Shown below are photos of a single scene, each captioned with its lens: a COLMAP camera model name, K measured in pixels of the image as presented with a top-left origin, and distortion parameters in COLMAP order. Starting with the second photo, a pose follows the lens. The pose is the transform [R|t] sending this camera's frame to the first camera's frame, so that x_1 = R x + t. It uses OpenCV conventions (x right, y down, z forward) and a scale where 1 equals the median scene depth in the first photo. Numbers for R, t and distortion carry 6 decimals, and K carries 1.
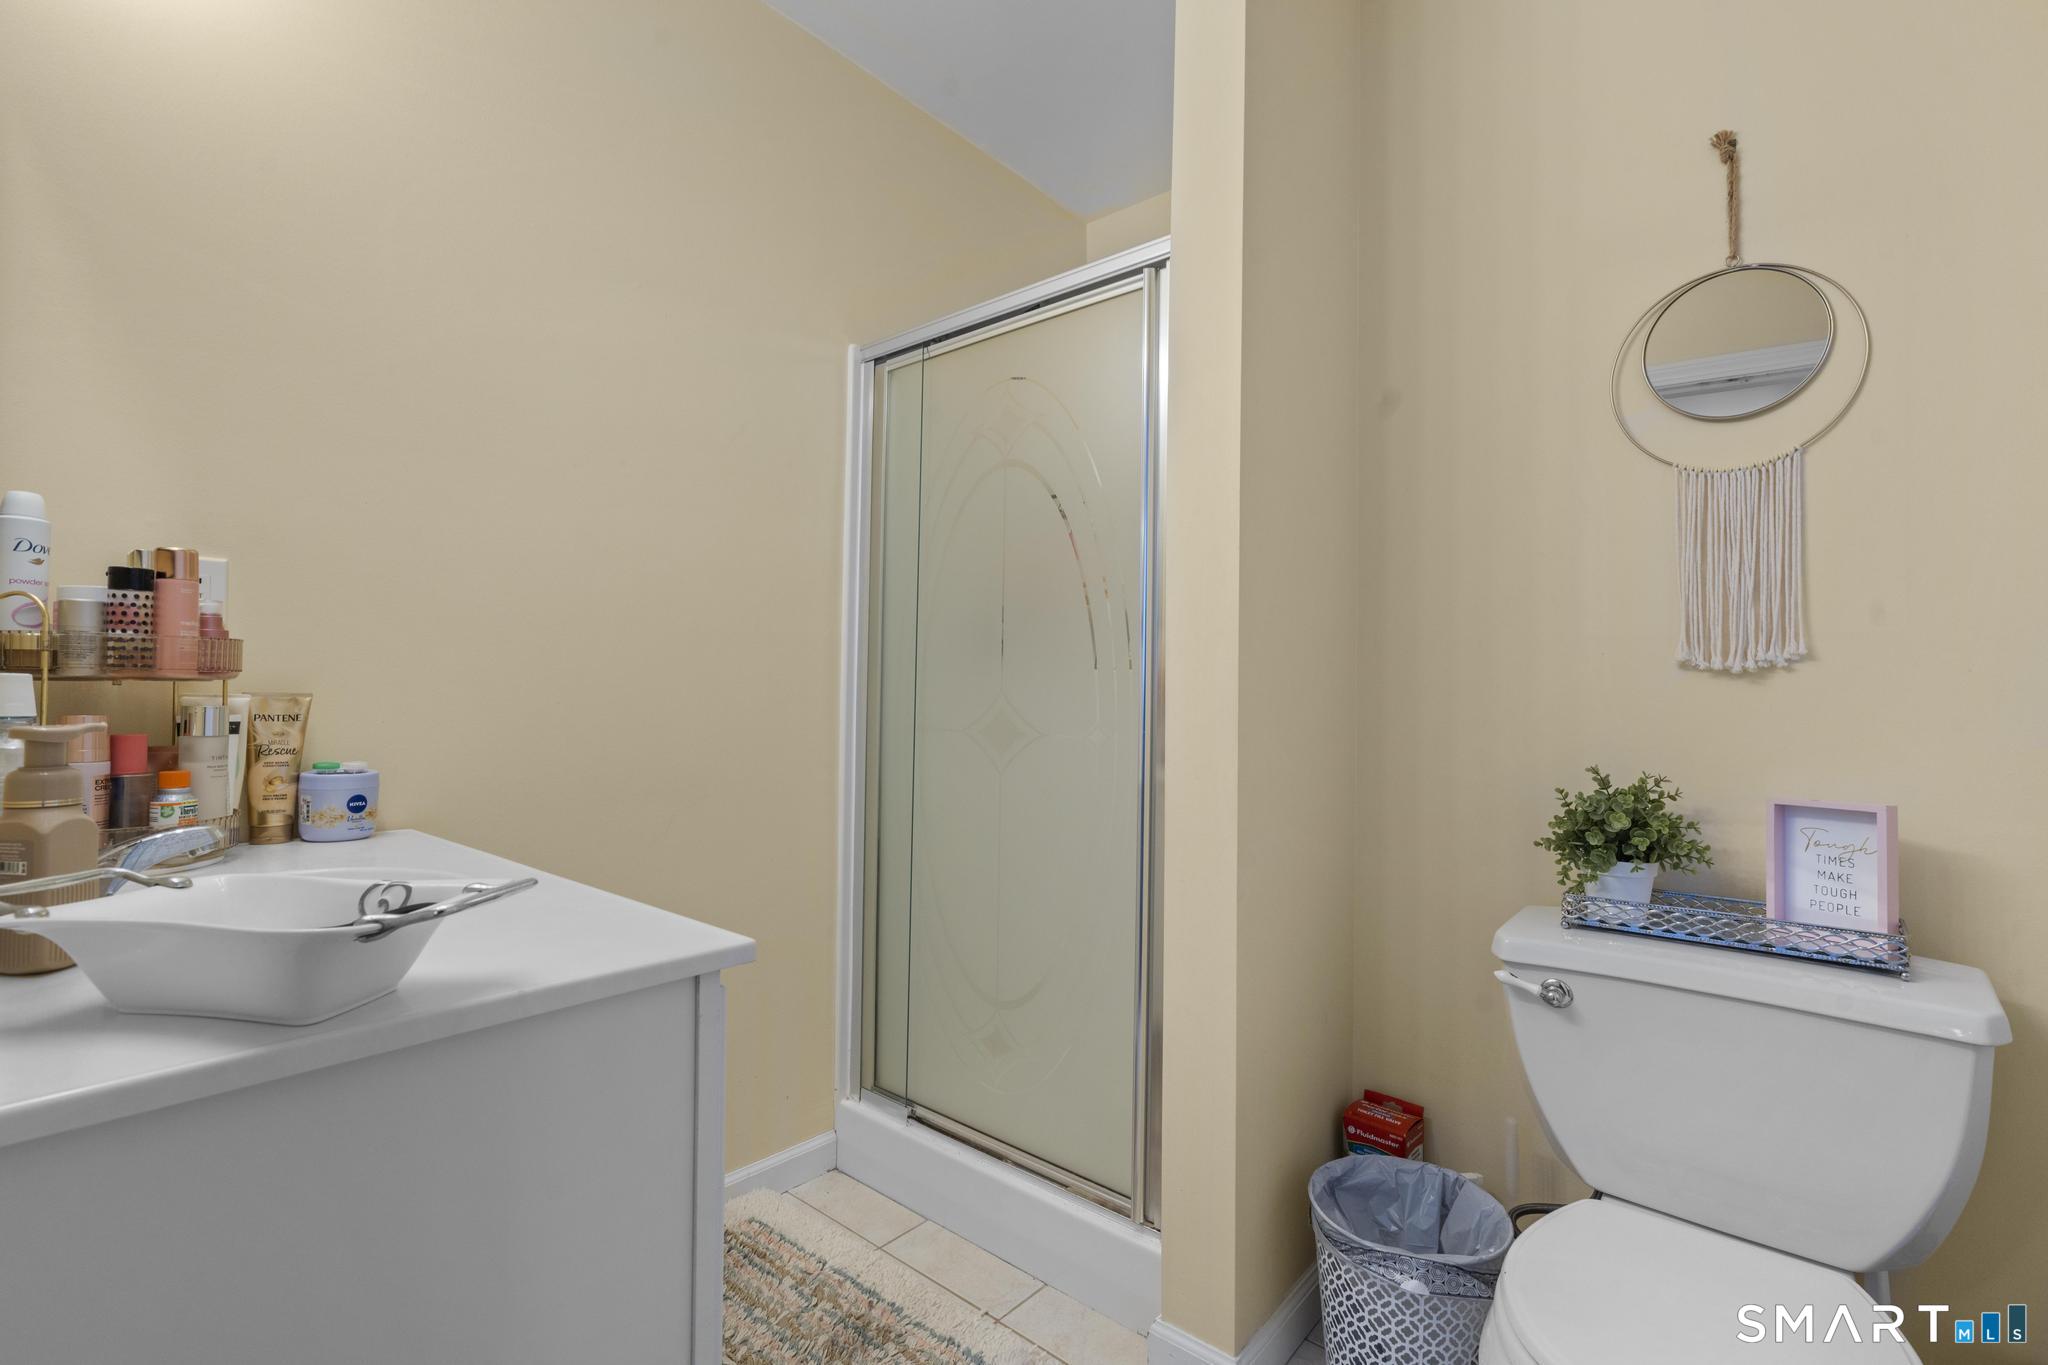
lens RADIAL K [[922.8, 0, 1024.3], [0, 922.8, 675.0], [0, 0, 1]] dist [-0.003544, 0.001755]
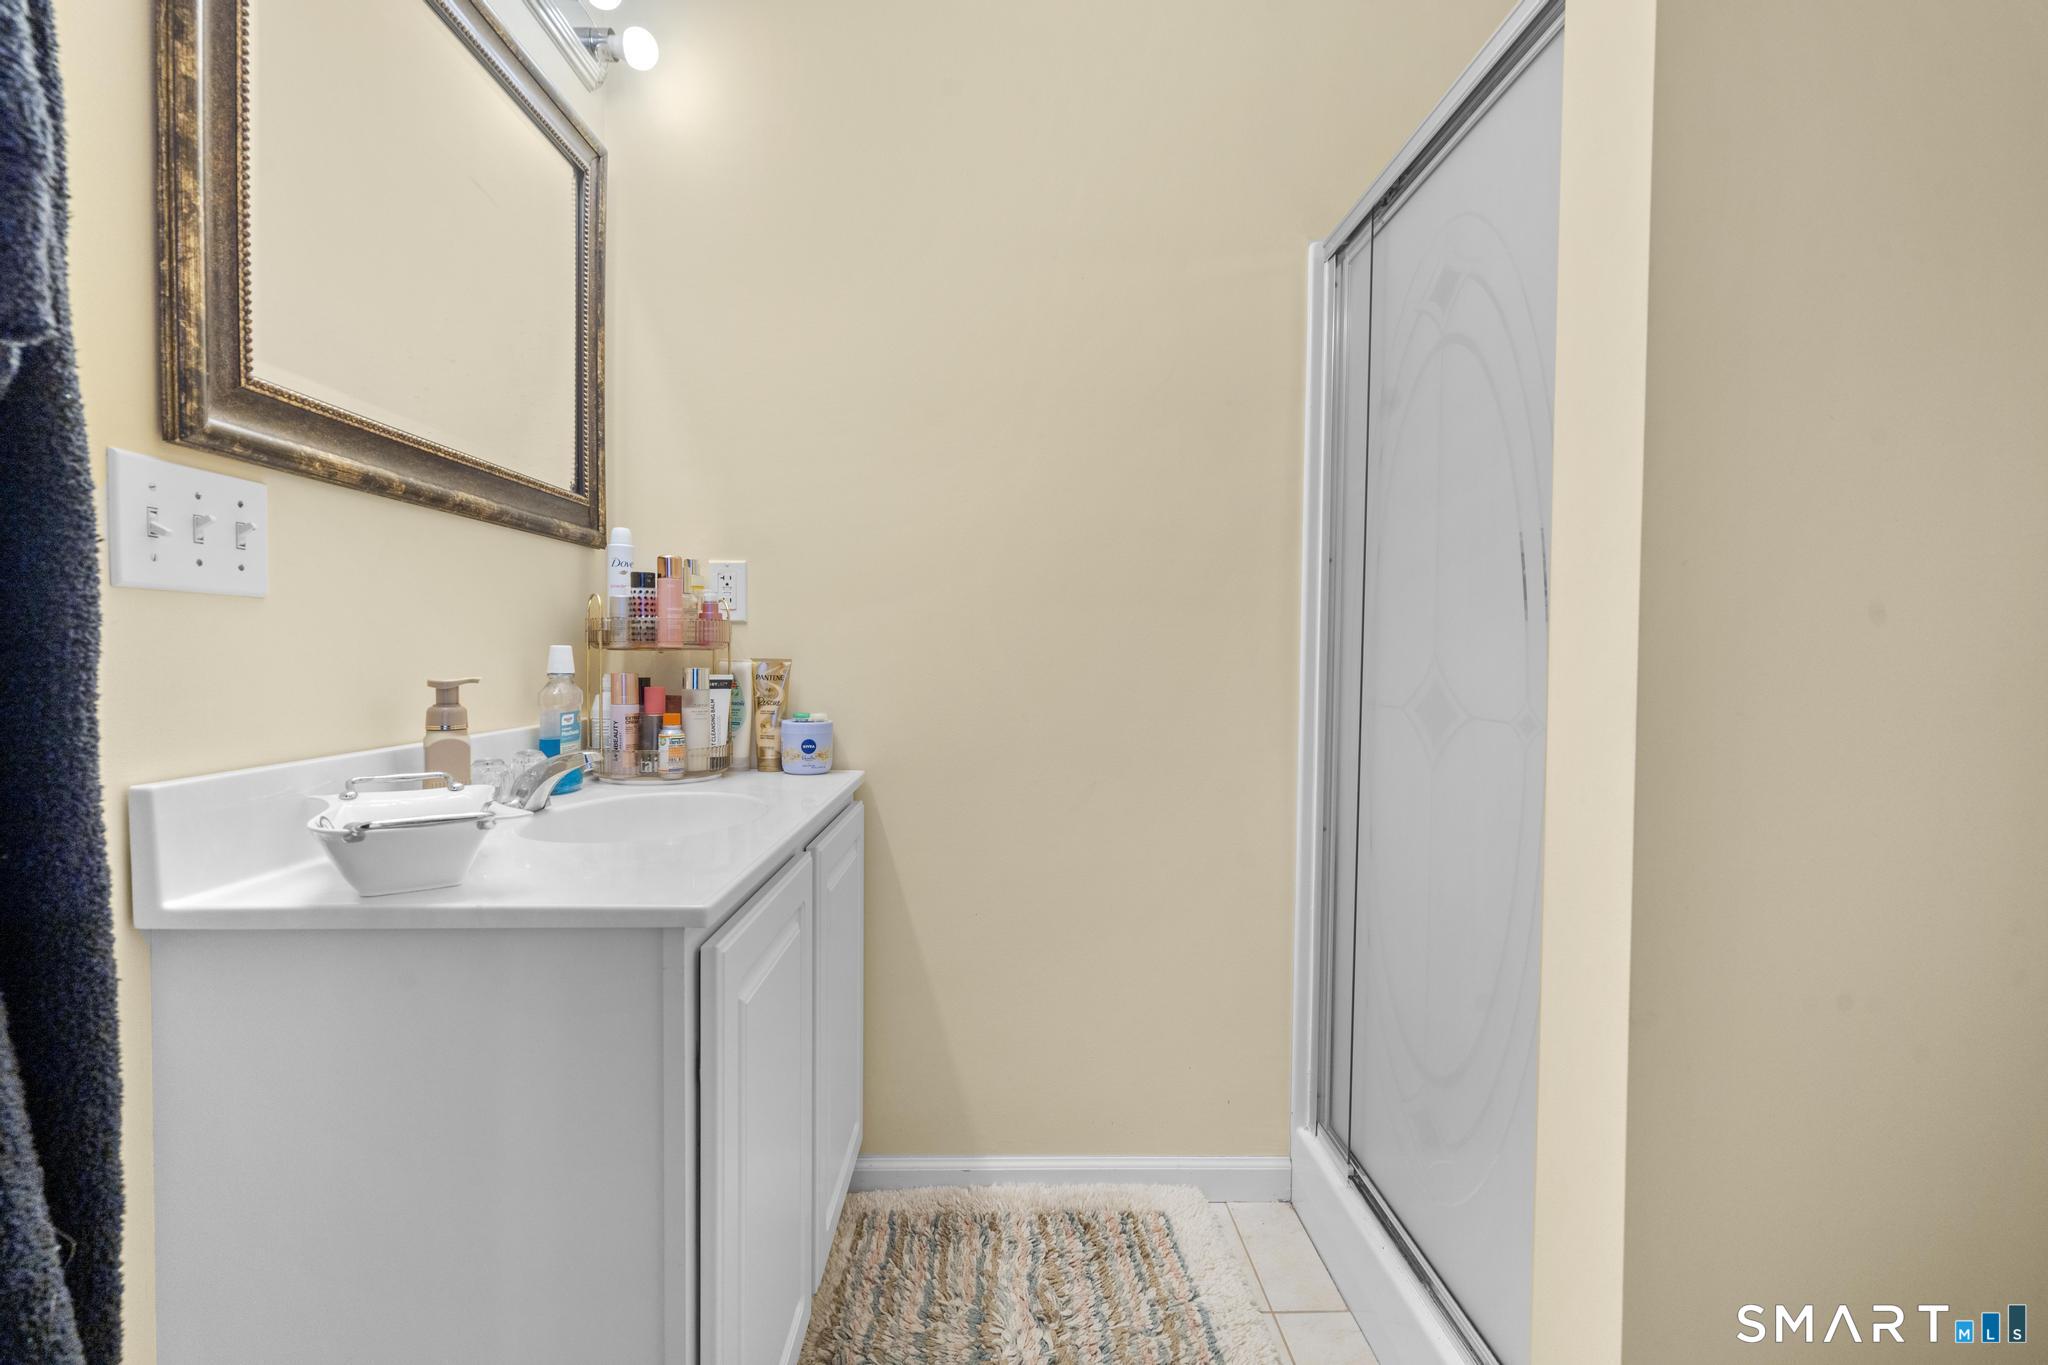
lens RADIAL K [[922.8, 0, 1024.3], [0, 922.8, 675.0], [0, 0, 1]] dist [-0.003544, 0.001755]
pose [[0.677068, 0.010135, -0.735851, 0.410226], [0.014309, 0.999535, 0.026933, 0.011954], [0.735782, -0.028765, 0.676608, 0.366612]]
